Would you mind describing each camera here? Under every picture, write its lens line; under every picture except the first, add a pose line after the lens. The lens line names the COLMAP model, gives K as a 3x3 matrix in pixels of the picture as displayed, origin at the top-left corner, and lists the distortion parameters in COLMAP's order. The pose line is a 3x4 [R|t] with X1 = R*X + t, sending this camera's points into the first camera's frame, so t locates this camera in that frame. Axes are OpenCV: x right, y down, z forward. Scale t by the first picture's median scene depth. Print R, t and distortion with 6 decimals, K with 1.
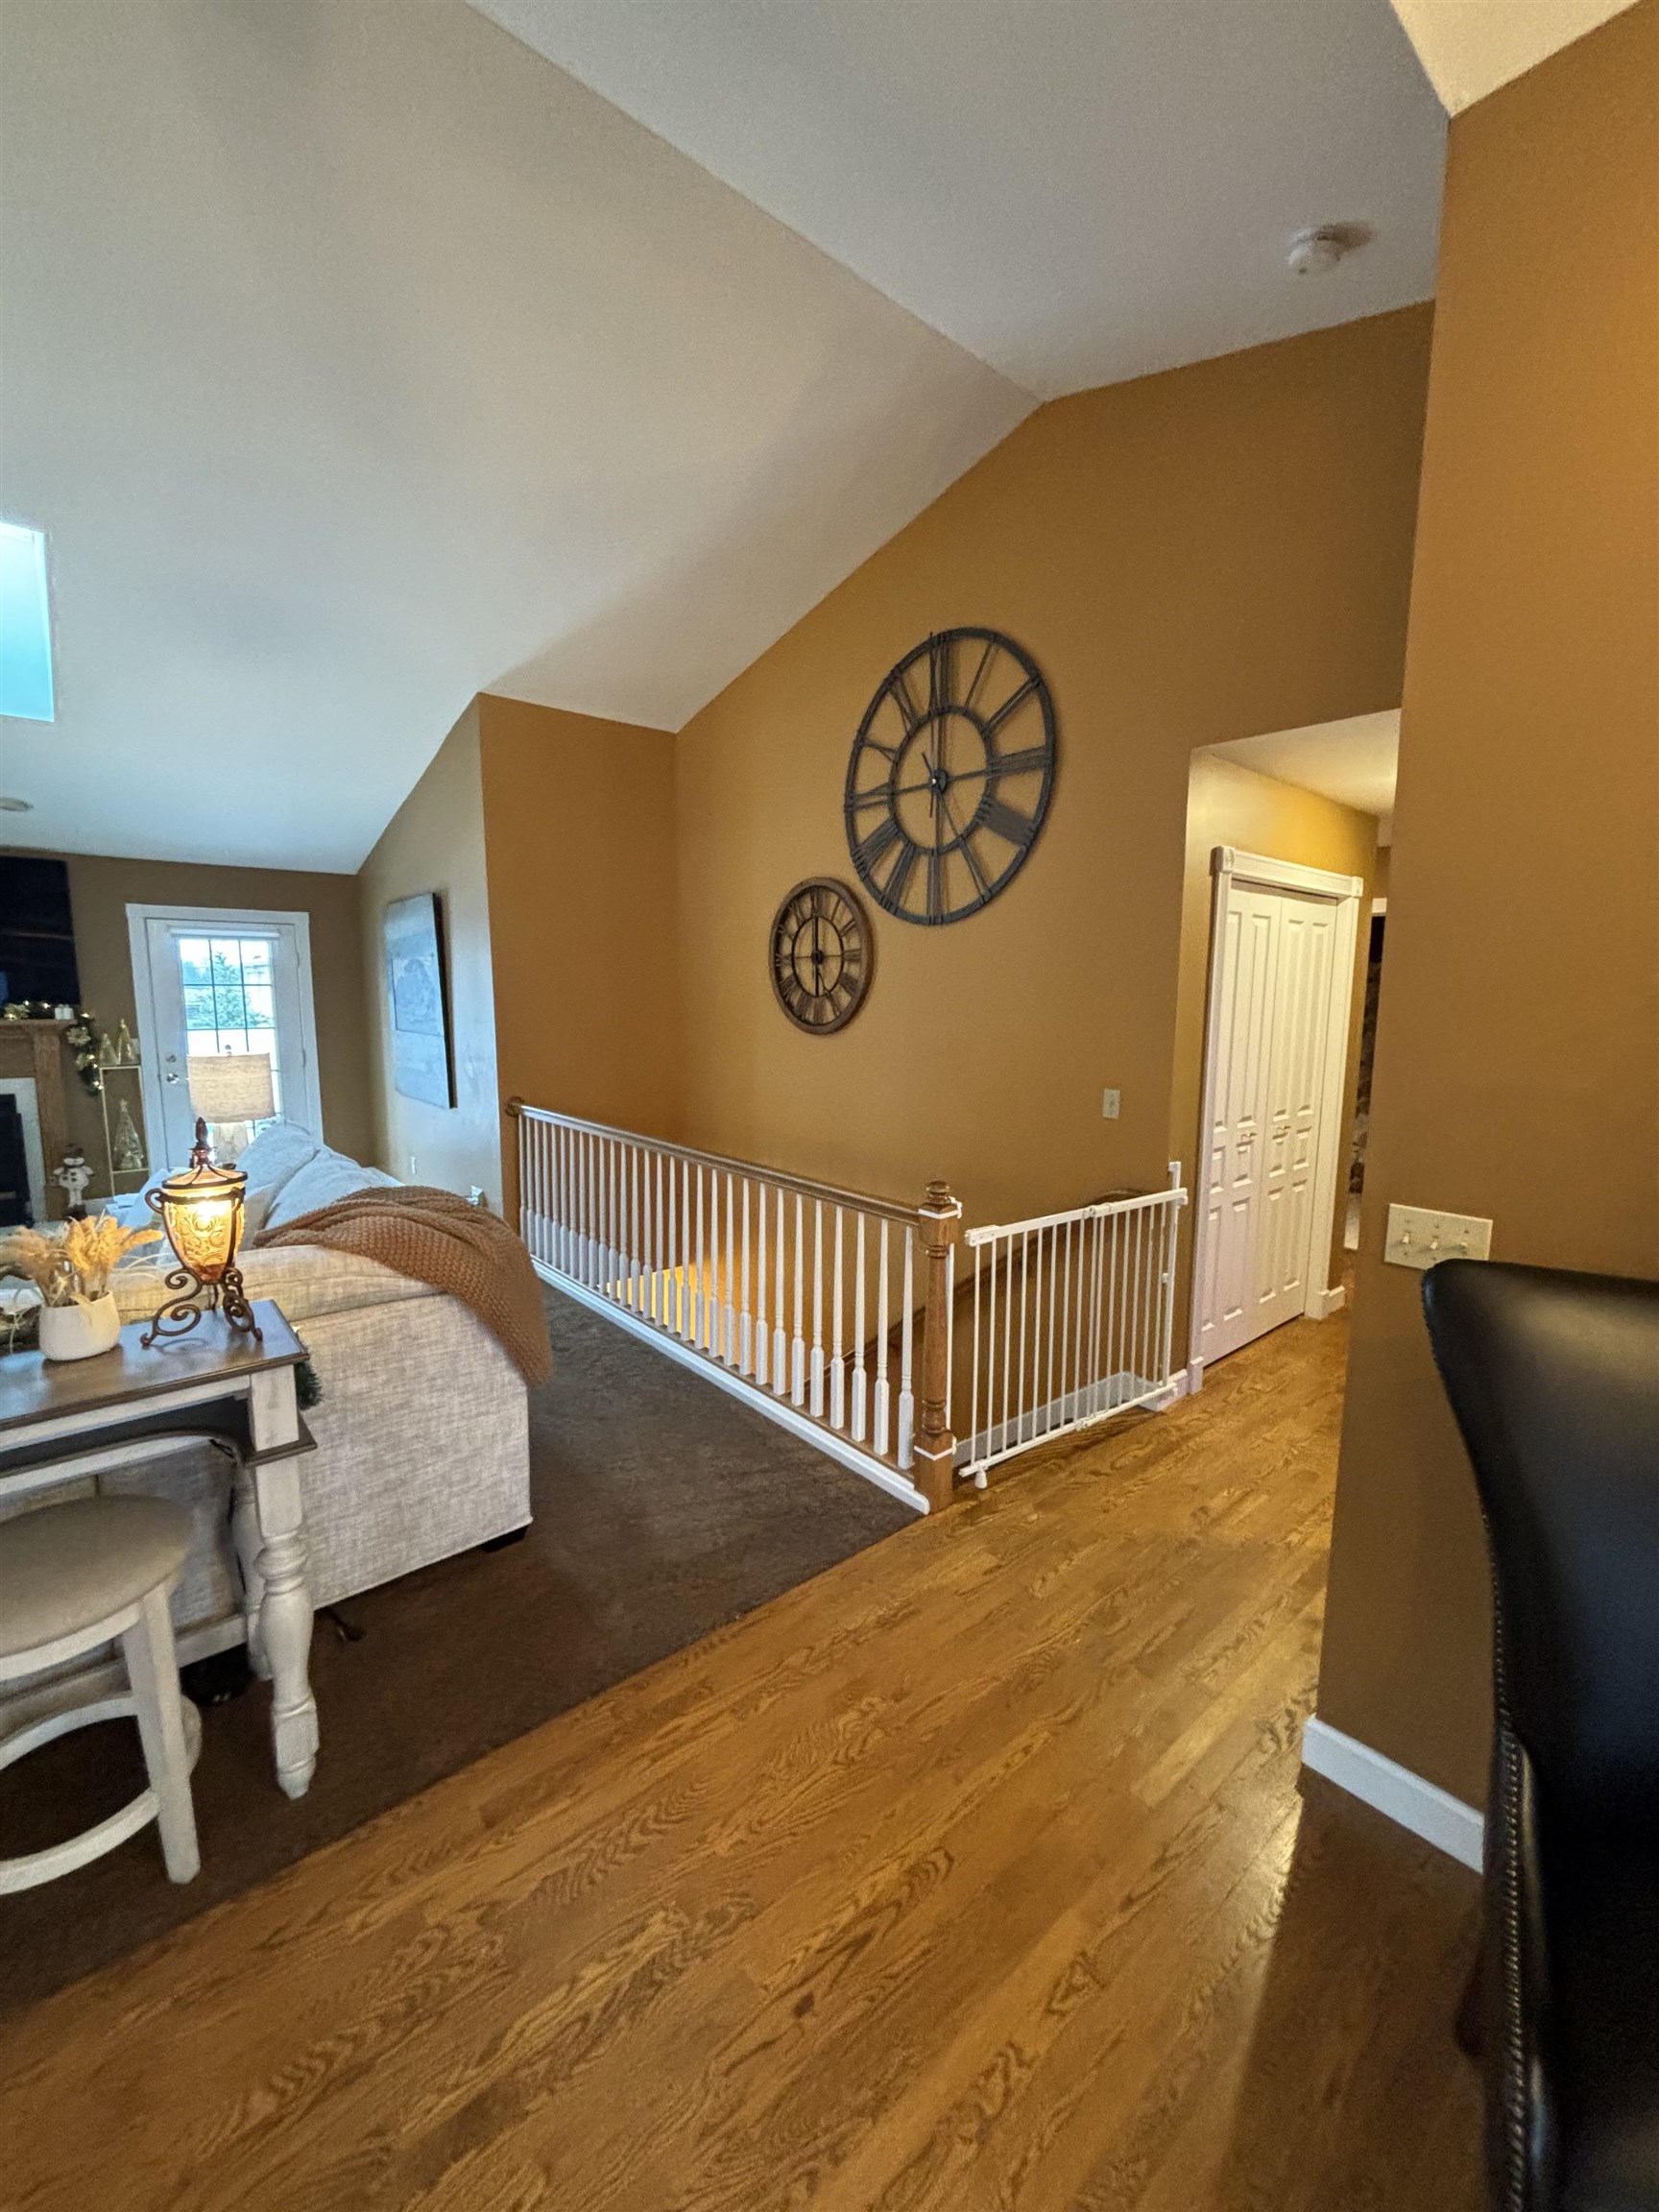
lens RADIAL K [[890.9, 0, 827.0], [0, 890.9, 1108.3], [0, 0, 1]] dist [0.002467, 0.000131]
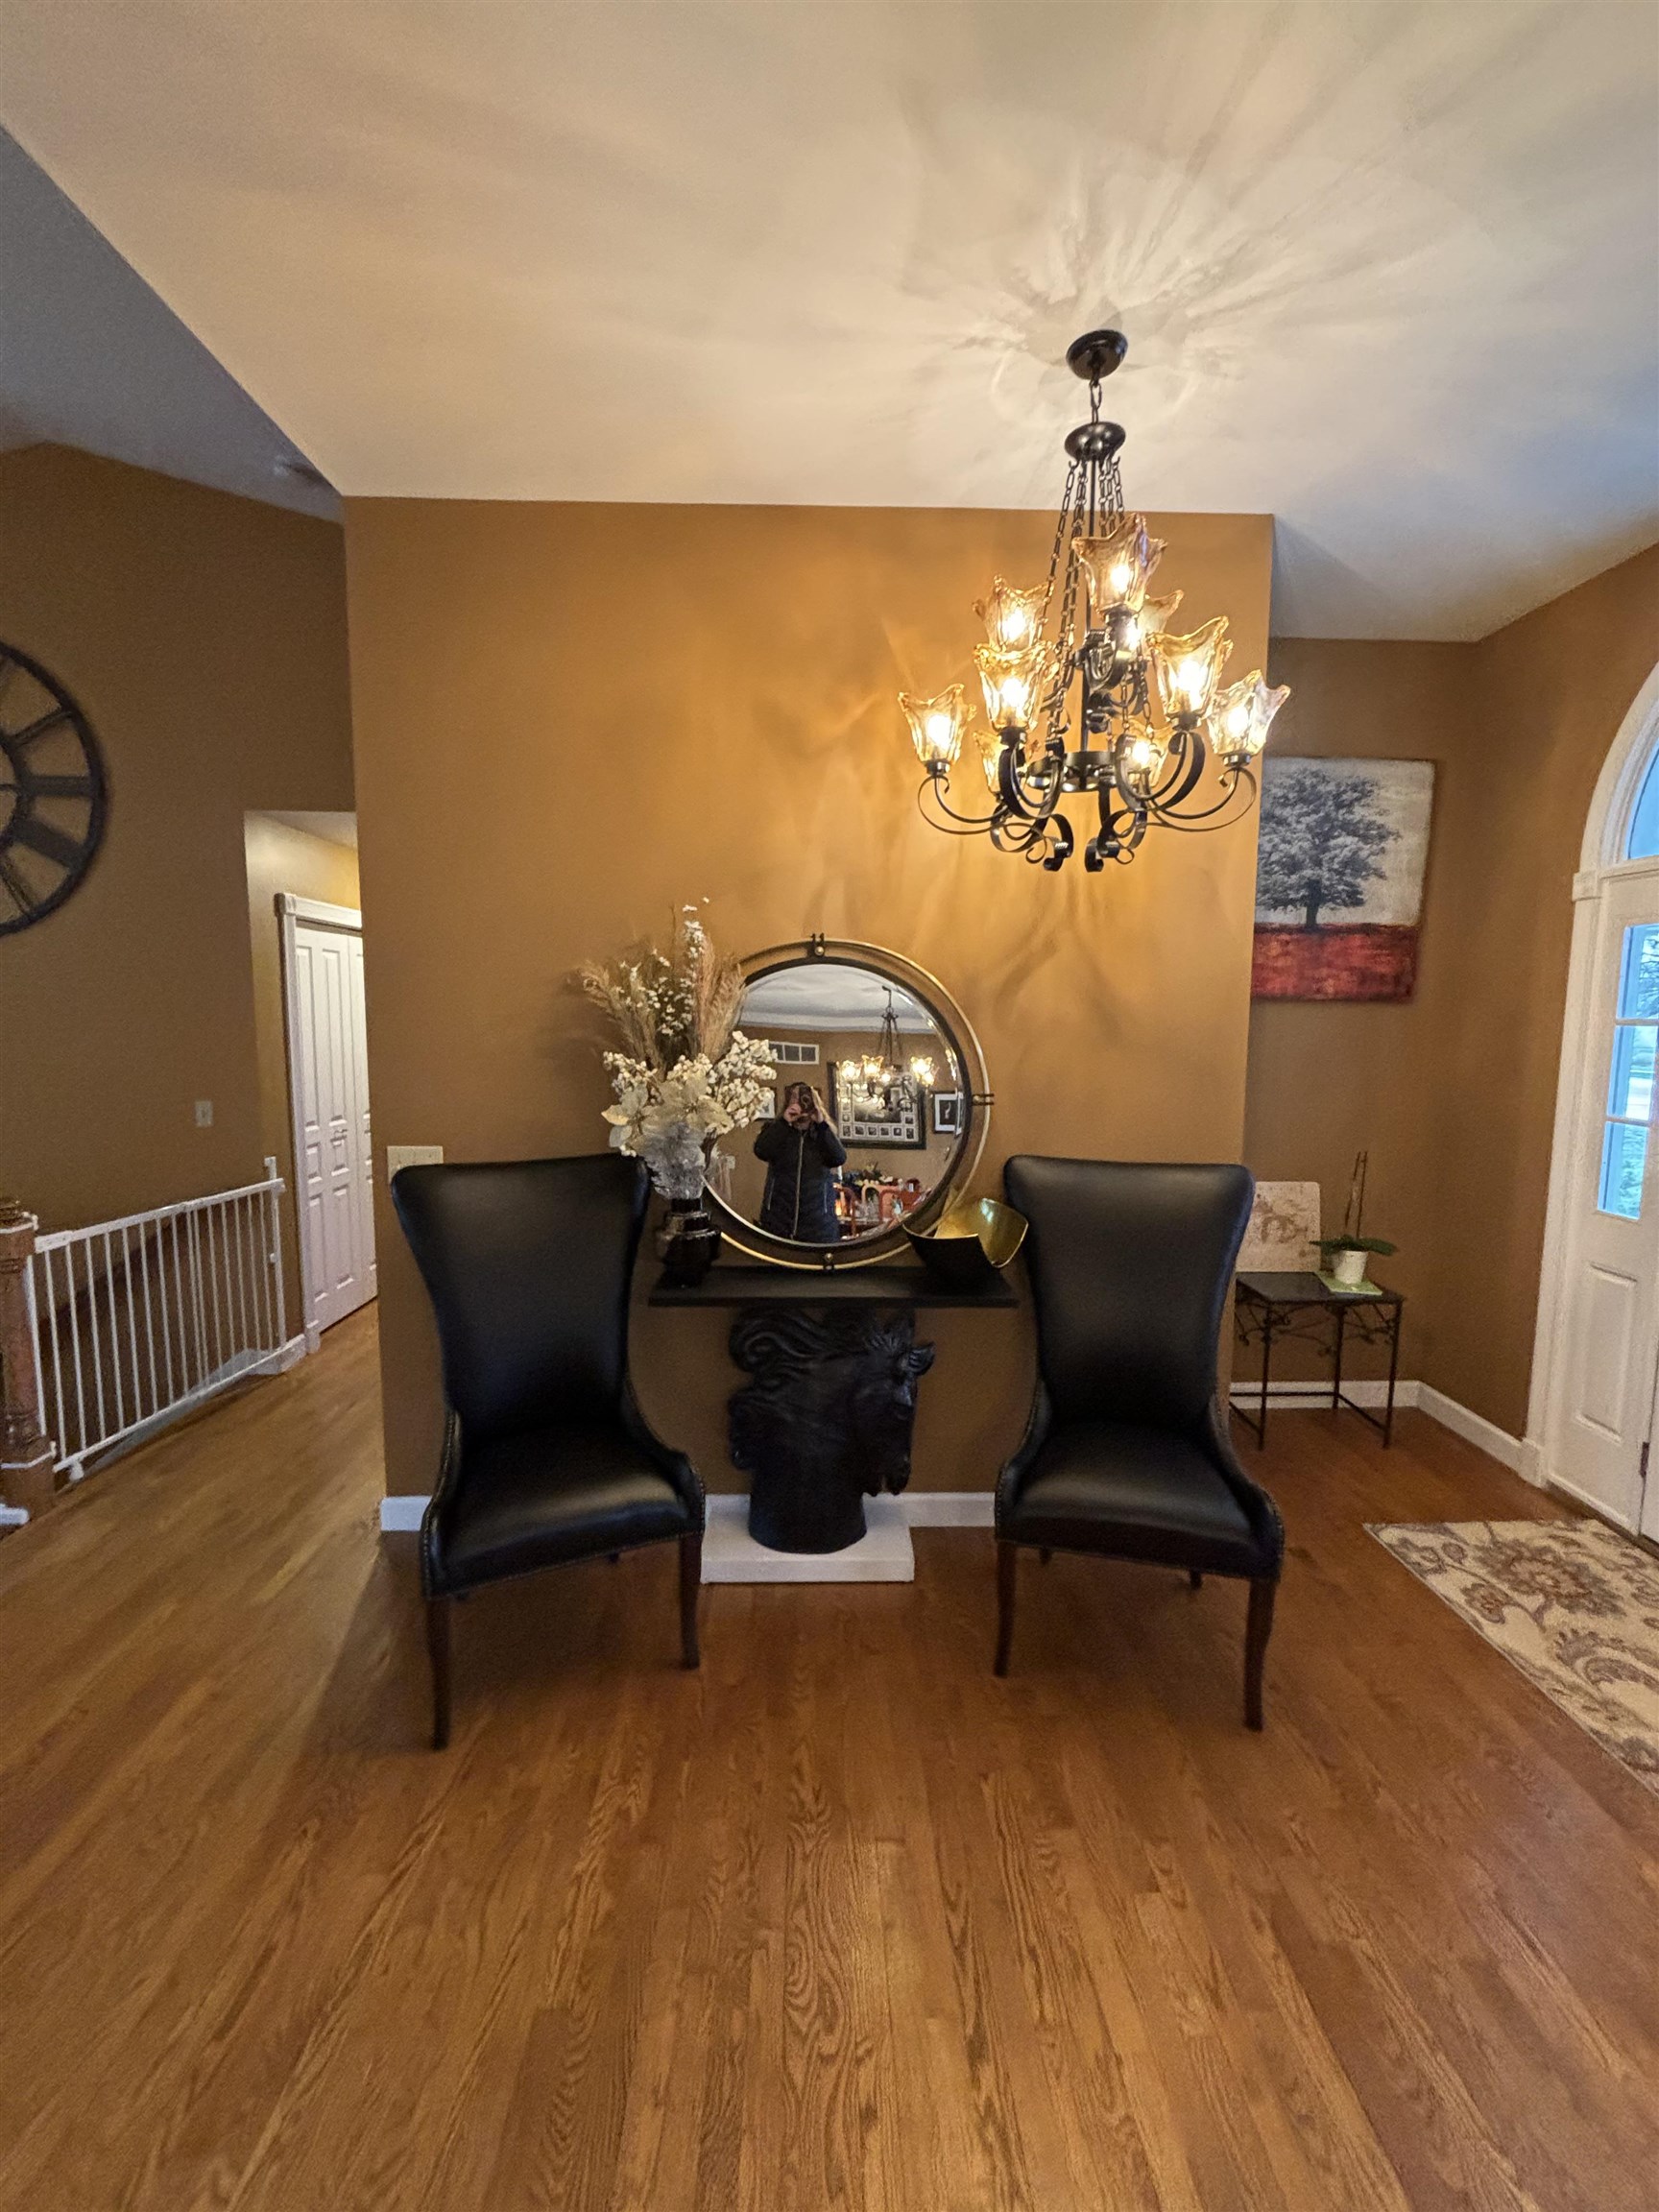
lens RADIAL K [[893.7, 0, 826.0], [0, 893.7, 1102.6], [0, 0, 1]] dist [-0.000121, 0.000139]
pose [[0.626663, -0.077727, 0.775405, -0.046479], [0.100848, 0.994735, 0.018210, 0.033331], [-0.772738, 0.066786, 0.631202, -0.254569]]
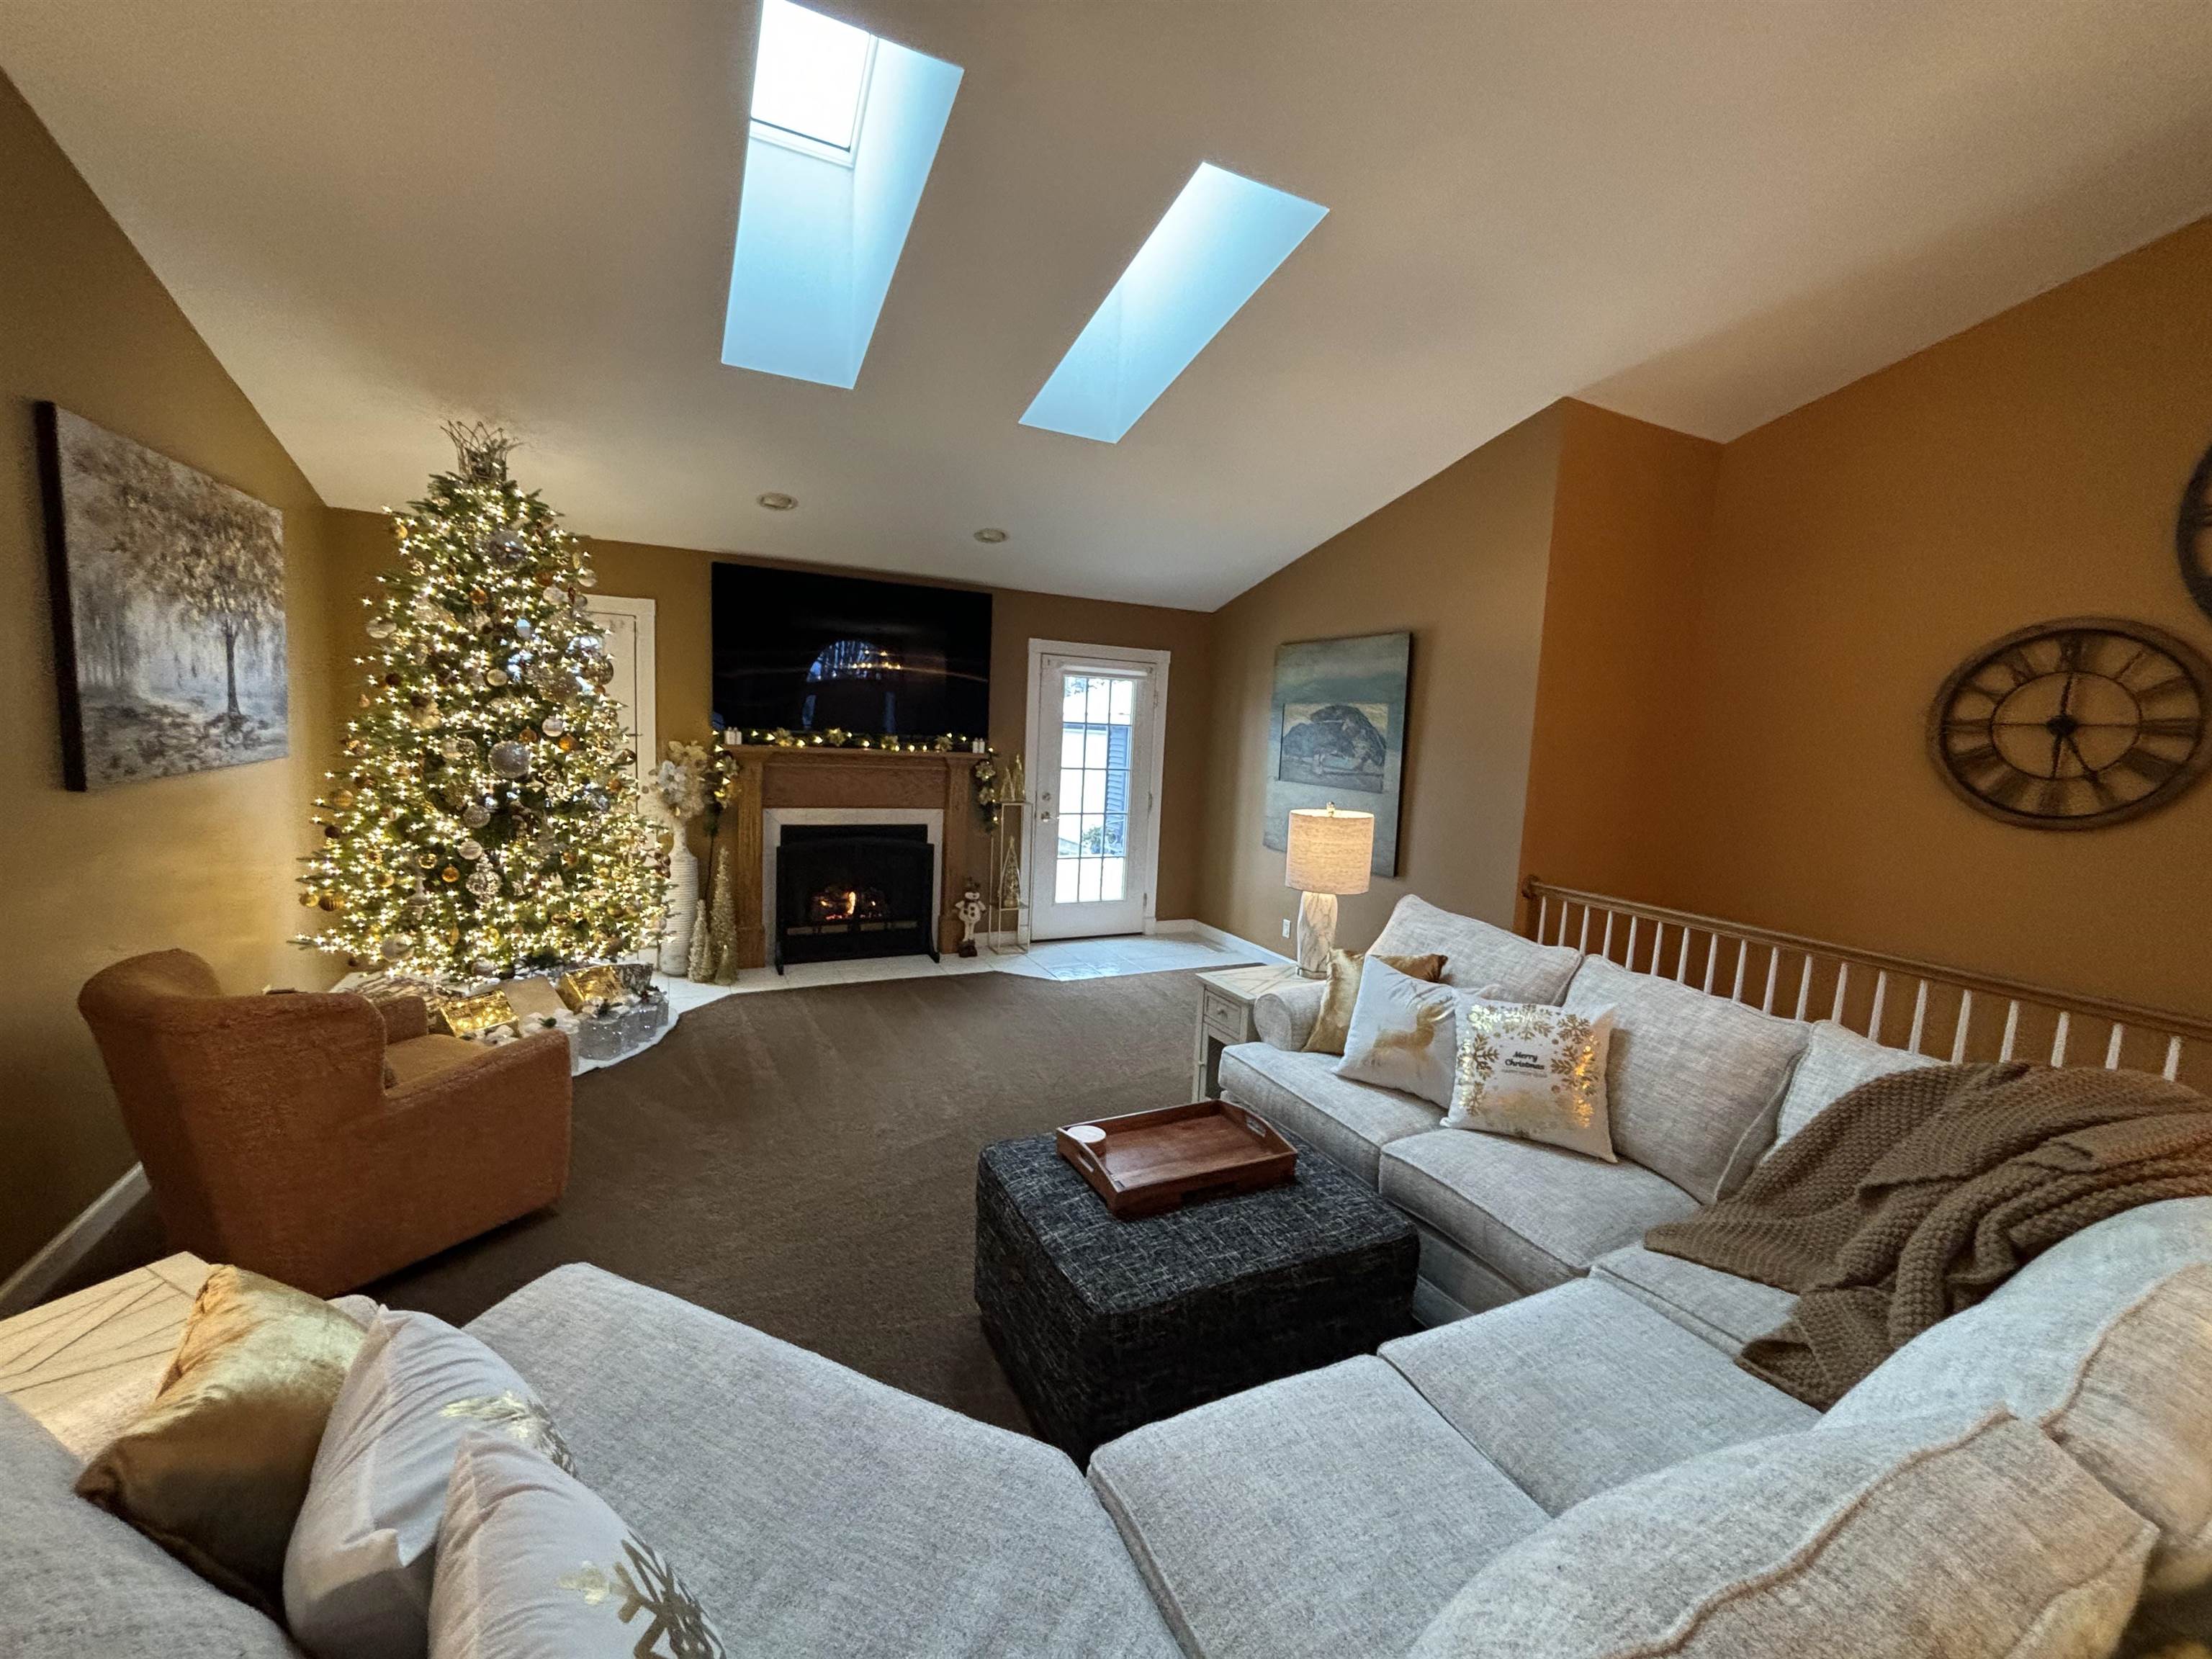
lens RADIAL K [[890.9, 0, 1106.0], [0, 890.9, 829.5], [0, 0, 1]] dist [0.002467, 0.000131]
pose [[0.968443, 0.068586, -0.239614, -0.690035], [-0.073449, 0.997234, -0.011414, -0.020445], [0.238169, 0.028654, 0.970801, 0.106819]]
